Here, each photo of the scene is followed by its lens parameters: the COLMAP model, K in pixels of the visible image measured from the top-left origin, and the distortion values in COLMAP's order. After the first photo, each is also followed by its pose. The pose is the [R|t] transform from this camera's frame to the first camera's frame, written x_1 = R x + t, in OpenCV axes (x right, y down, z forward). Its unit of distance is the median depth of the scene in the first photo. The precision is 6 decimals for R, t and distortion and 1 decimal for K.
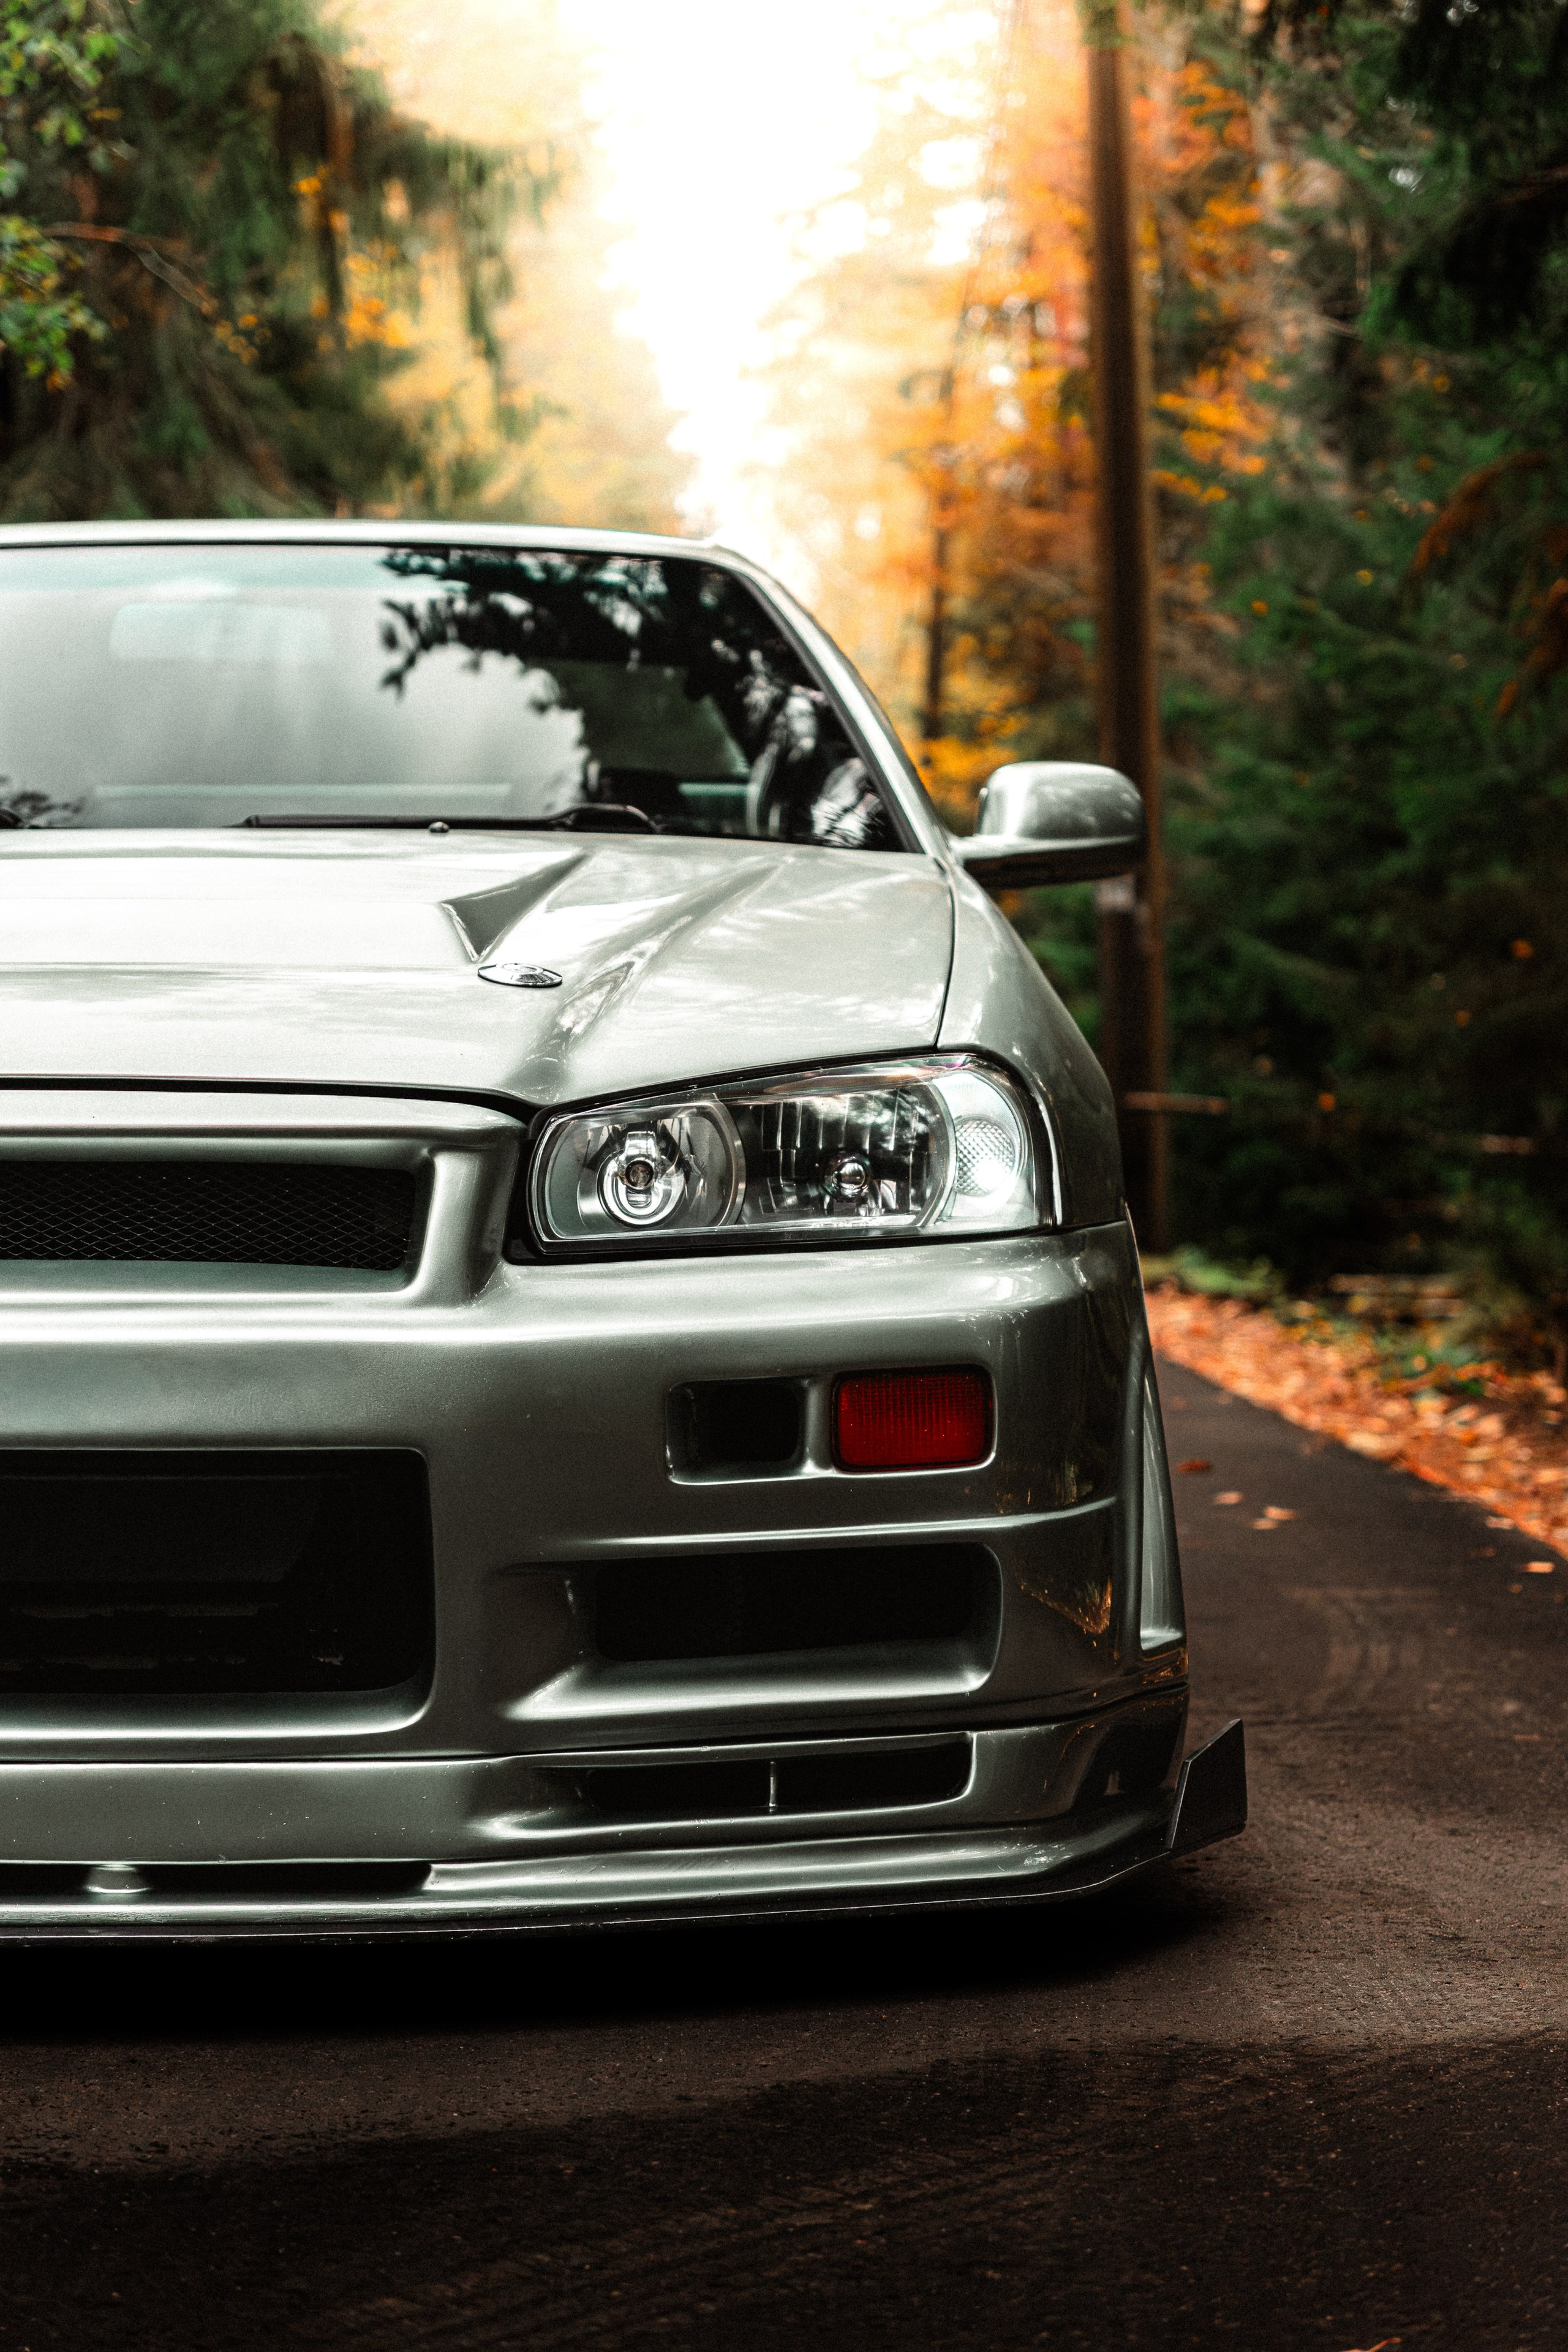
lens RADIAL K [[5222.4, 0, 783.6], [0, 5222.4, 1174.8], [0, 0, 1]] dist [-0.009567, -0.154228]
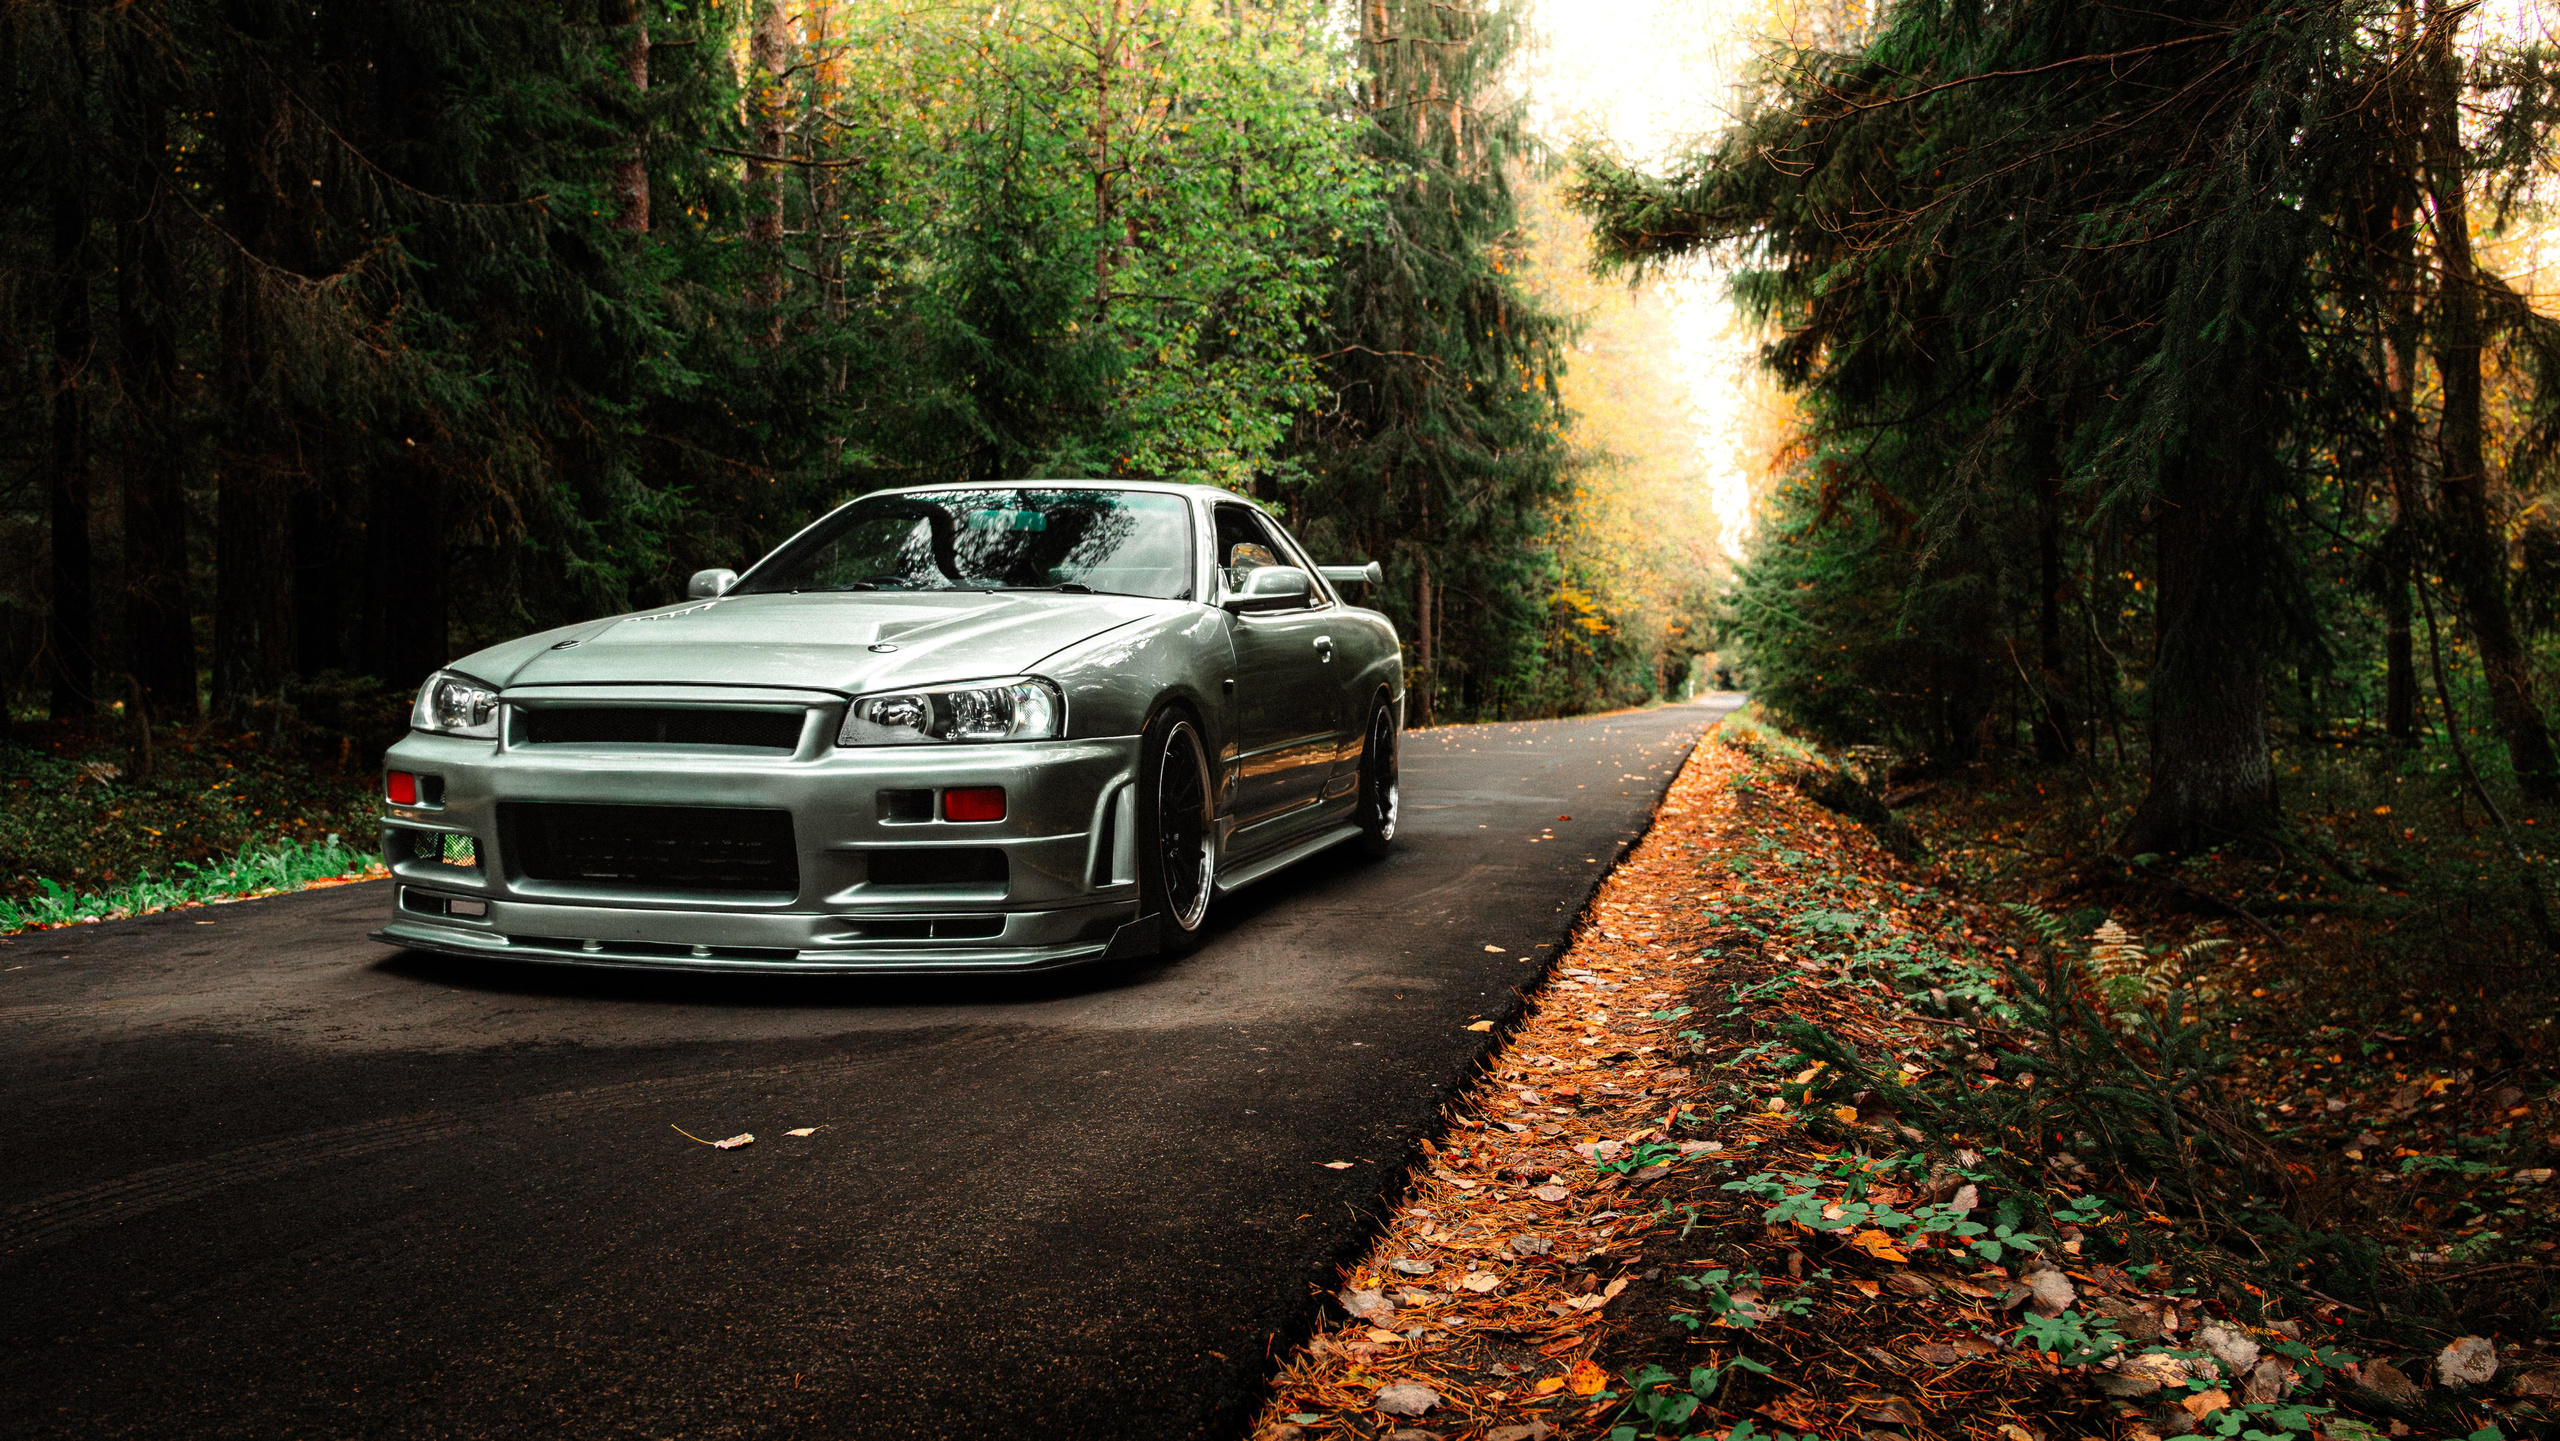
lens RADIAL K [[1904.5, 0, 1280.0], [0, 1904.5, 720.5], [0, 0, 1]] dist [0.002396, 0.000740]
pose [[0.974182, 0.020324, -0.224845, 0.426401], [-0.017085, 0.999720, 0.016341, -0.019534], [0.225115, -0.012078, 0.974257, 0.014928]]
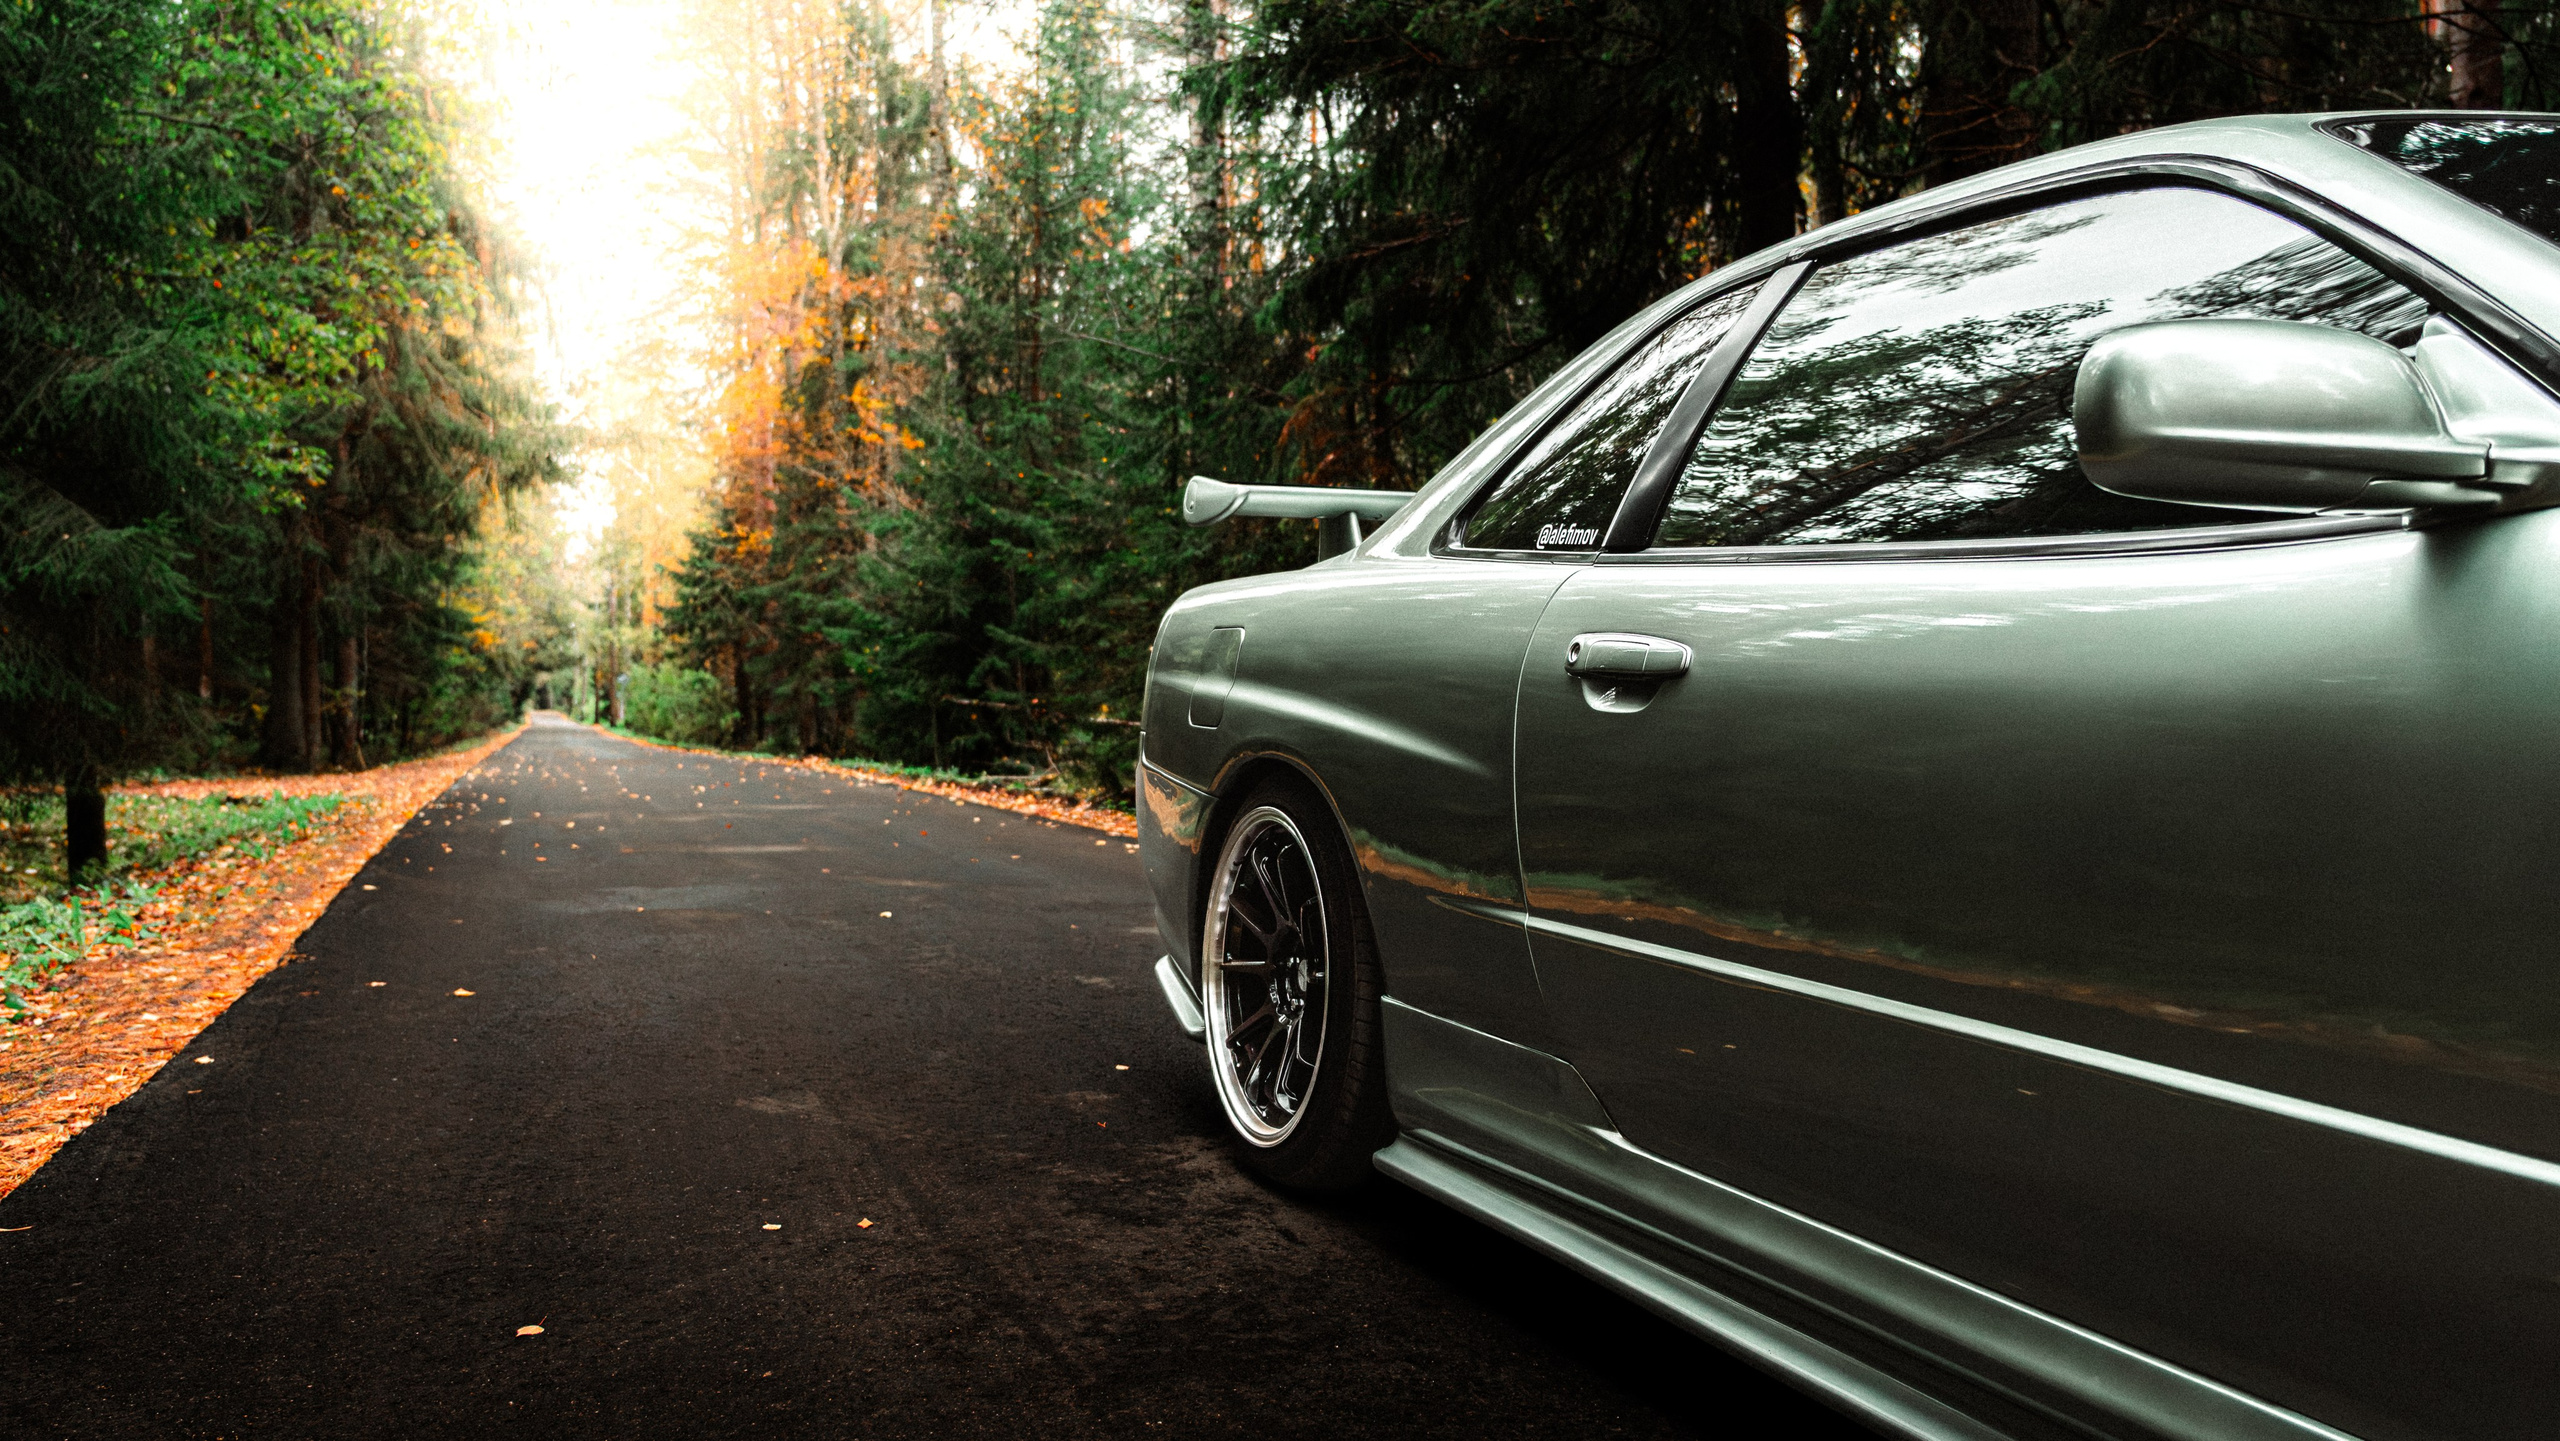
lens RADIAL K [[2020.4, 0, 1280.0], [0, 2020.4, 720.5], [0, 0, 1]] dist [0.000694, 0.069633]
pose [[0.945704, 0.001326, 0.325027, -0.719925], [-0.001926, 0.999997, 0.001523, -0.043224], [-0.325024, -0.002066, 0.945703, 1.169812]]
